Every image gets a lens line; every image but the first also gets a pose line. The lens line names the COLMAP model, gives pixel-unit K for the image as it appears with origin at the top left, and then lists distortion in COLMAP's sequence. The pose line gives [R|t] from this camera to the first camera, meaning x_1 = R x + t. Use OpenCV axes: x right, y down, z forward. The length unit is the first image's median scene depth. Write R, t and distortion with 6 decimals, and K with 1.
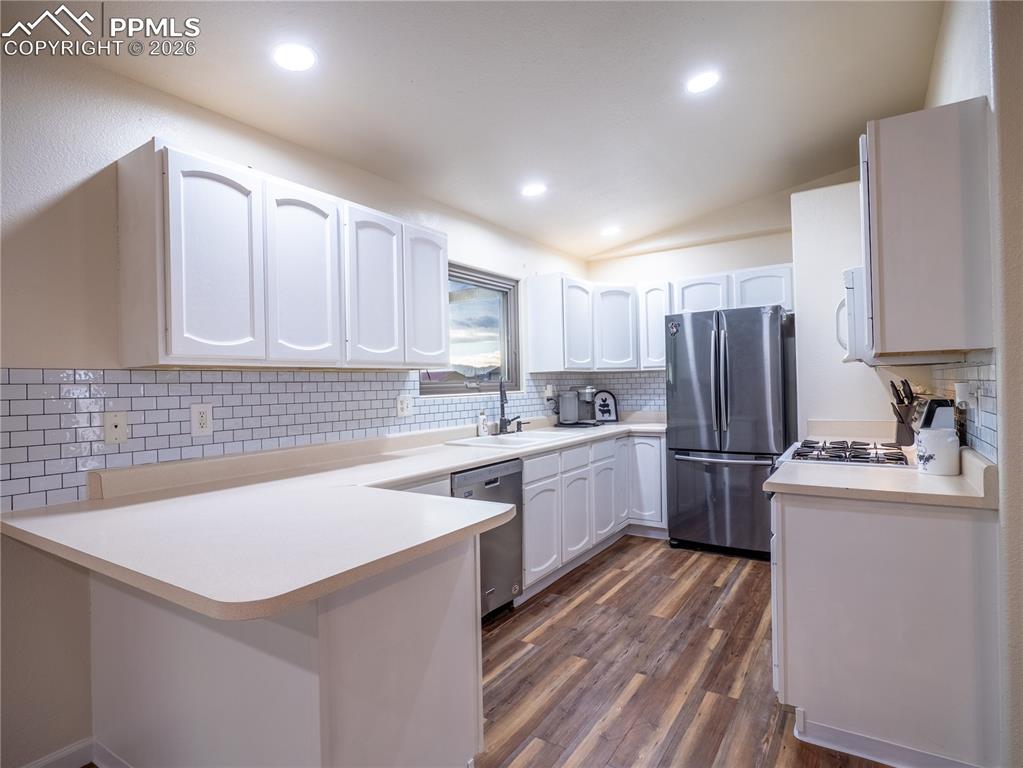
lens RADIAL K [[560.2, 0, 506.8], [0, 560.2, 380.4], [0, 0, 1]] dist [-0.006179, -0.001009]
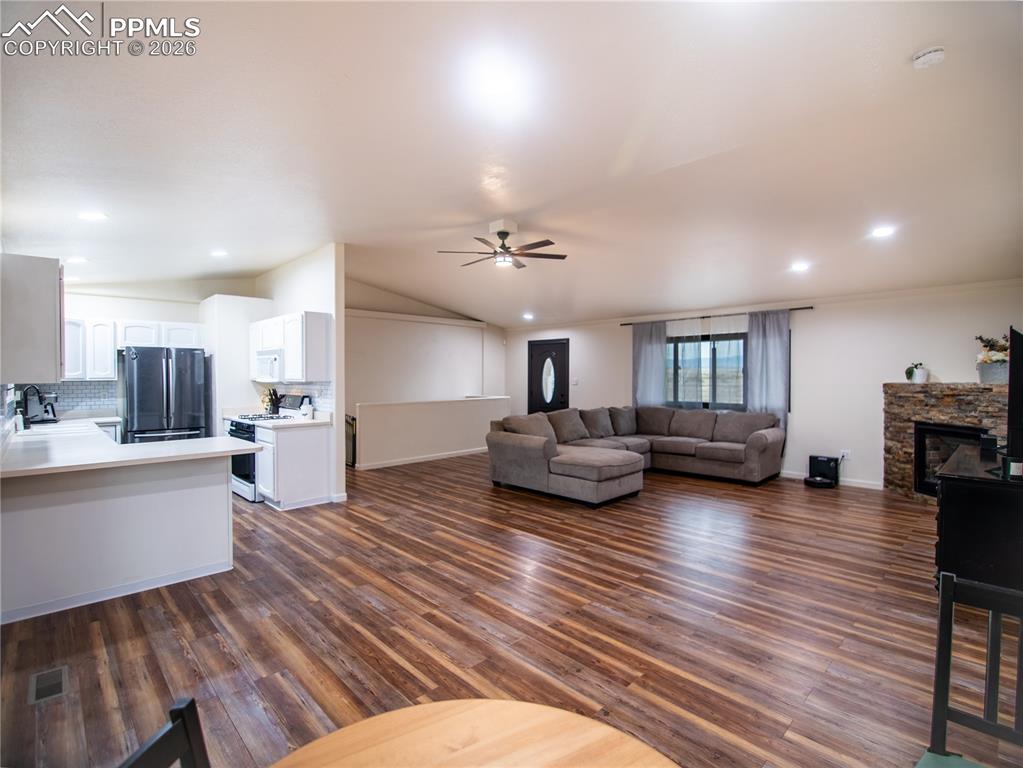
lens RADIAL K [[491.1, 0, 511.5], [0, 491.1, 384.0], [0, 0, 1]] dist [-0.012444, -0.000192]
pose [[0.196810, 0.006689, 0.980419, -0.798156], [-0.005623, 0.999968, -0.005693, -0.008662], [-0.980426, -0.004392, 0.196841, -0.302094]]
